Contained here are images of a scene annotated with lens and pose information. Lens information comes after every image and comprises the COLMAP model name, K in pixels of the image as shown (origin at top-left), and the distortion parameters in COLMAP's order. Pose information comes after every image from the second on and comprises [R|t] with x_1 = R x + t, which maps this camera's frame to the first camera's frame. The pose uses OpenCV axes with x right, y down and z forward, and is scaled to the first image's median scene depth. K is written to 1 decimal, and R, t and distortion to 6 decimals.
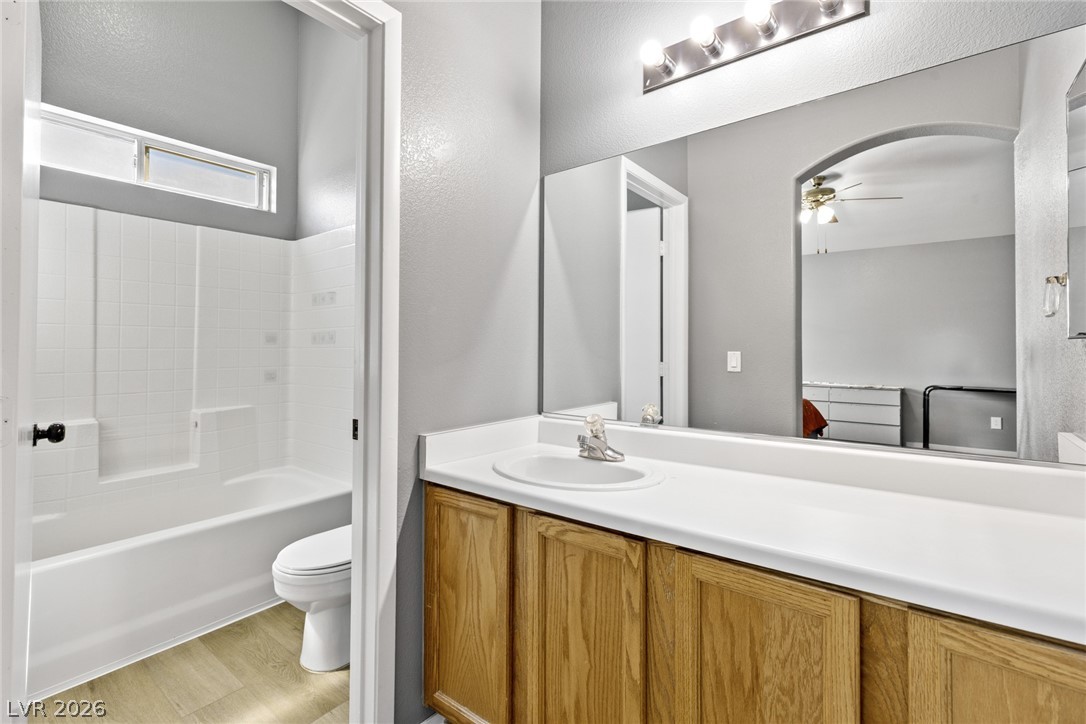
lens RADIAL K [[488.7, 0, 546.3], [0, 488.7, 354.5], [0, 0, 1]] dist [-0.000087, -0.000239]
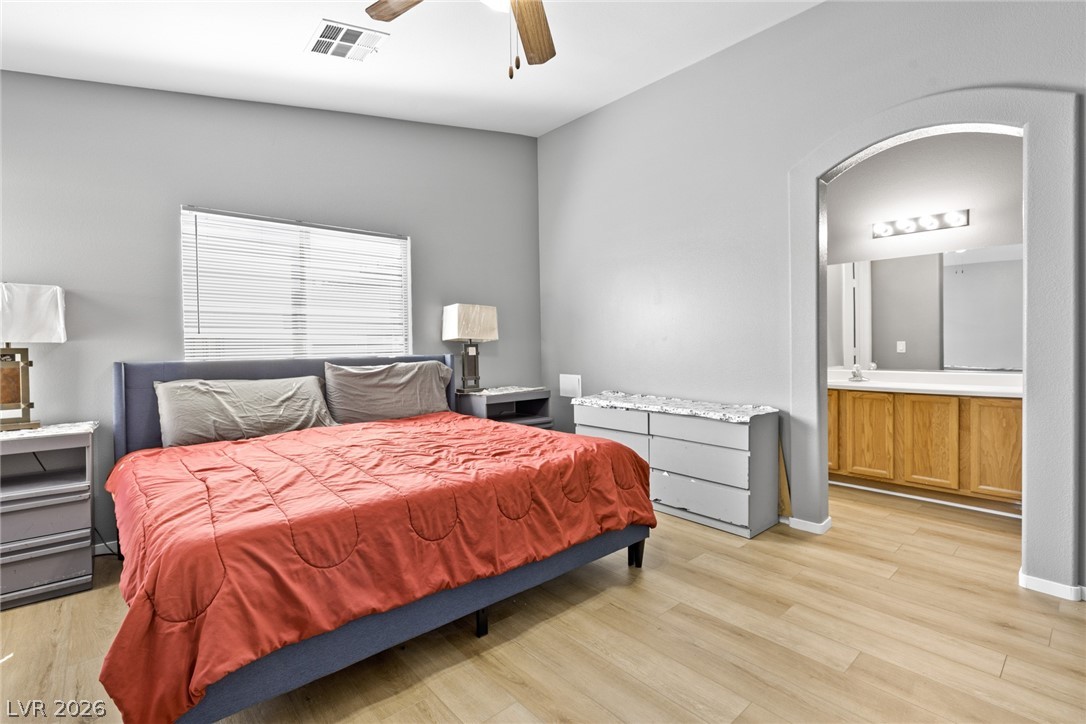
lens RADIAL K [[515.4, 0, 539.2], [0, 515.4, 357.0], [0, 0, 1]] dist [-0.001297, -0.000589]
pose [[0.983330, -0.003794, -0.181793, -1.645780], [0.006295, 0.999893, 0.013182, 0.050632], [0.181724, -0.014107, 0.983248, -3.135571]]
